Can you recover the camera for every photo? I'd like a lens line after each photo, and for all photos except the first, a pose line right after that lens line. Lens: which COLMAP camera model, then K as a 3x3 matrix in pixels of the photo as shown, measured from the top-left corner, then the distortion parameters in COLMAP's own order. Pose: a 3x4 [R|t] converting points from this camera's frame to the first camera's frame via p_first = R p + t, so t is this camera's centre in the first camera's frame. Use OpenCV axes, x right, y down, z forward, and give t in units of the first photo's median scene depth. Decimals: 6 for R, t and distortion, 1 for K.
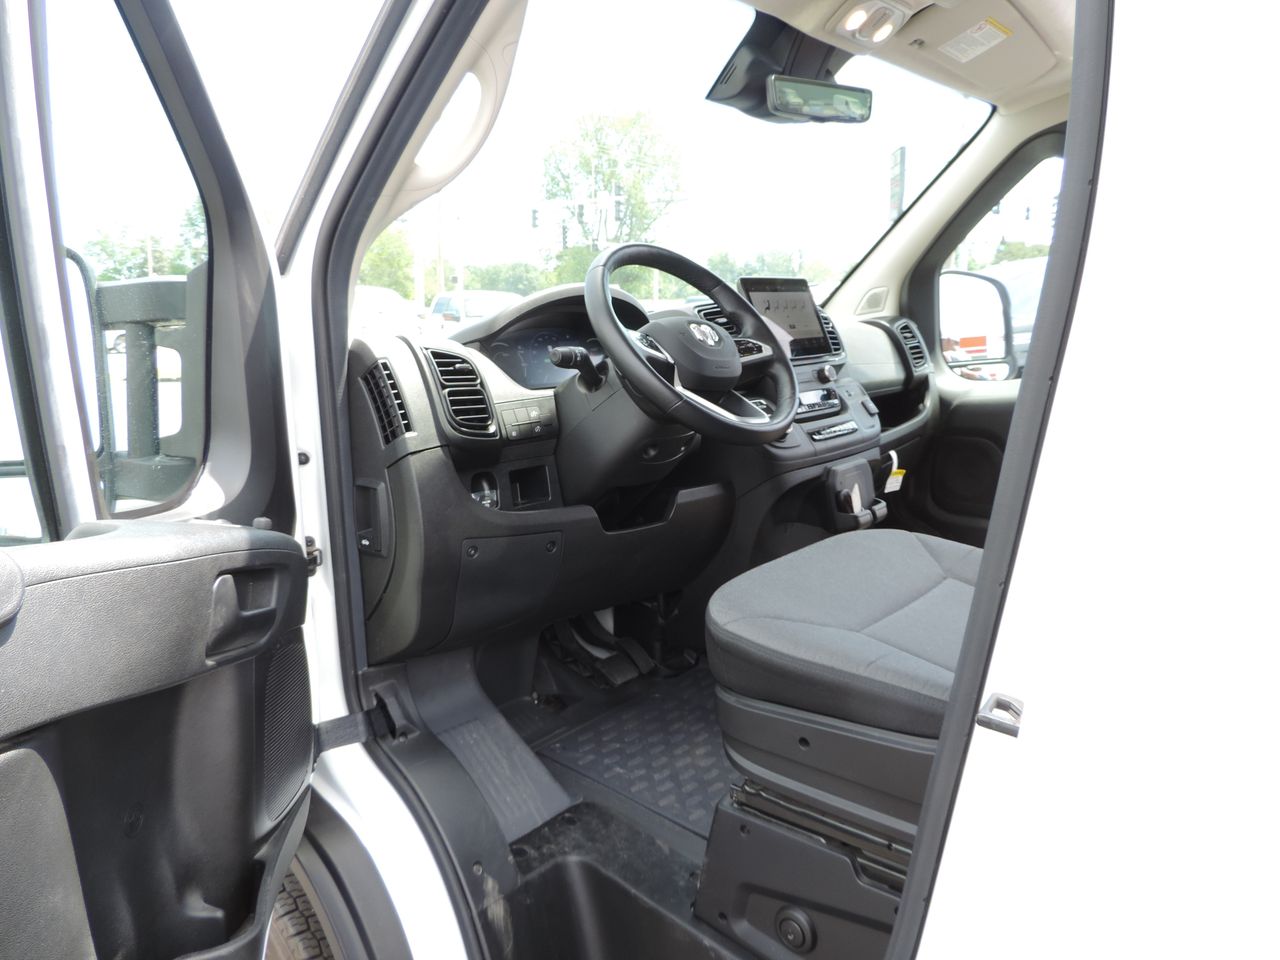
lens RADIAL K [[915.5, 0, 643.8], [0, 915.5, 489.9], [0, 0, 1]] dist [-0.008849, -0.013624]
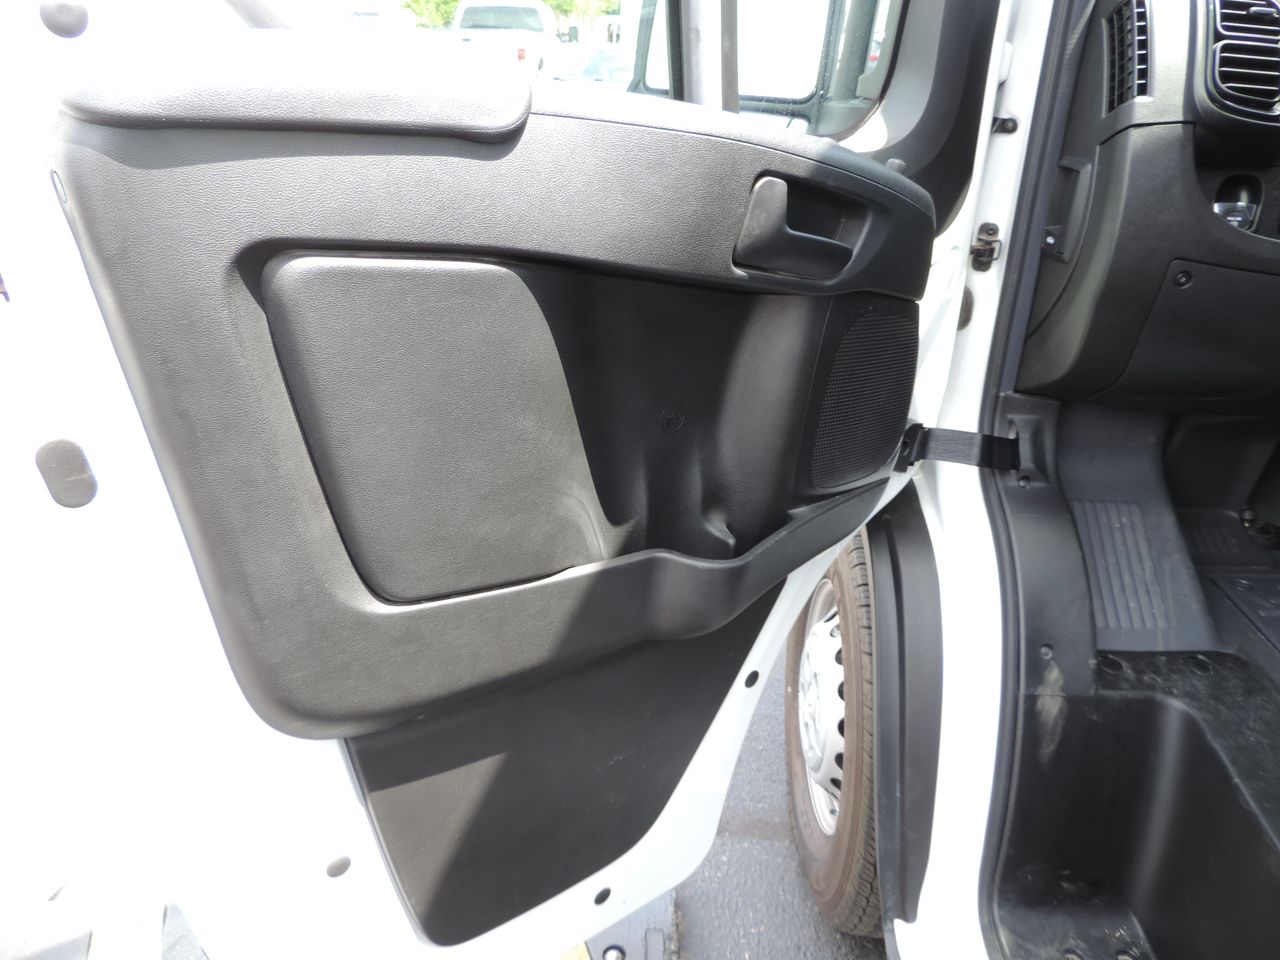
lens RADIAL K [[915.5, 0, 643.8], [0, 915.5, 489.9], [0, 0, 1]] dist [-0.008849, -0.013624]
pose [[0.628936, 0.354858, -0.691748, 0.111578], [-0.173857, 0.931420, 0.319735, 0.067722], [0.757769, -0.080828, 0.647498, 0.177258]]
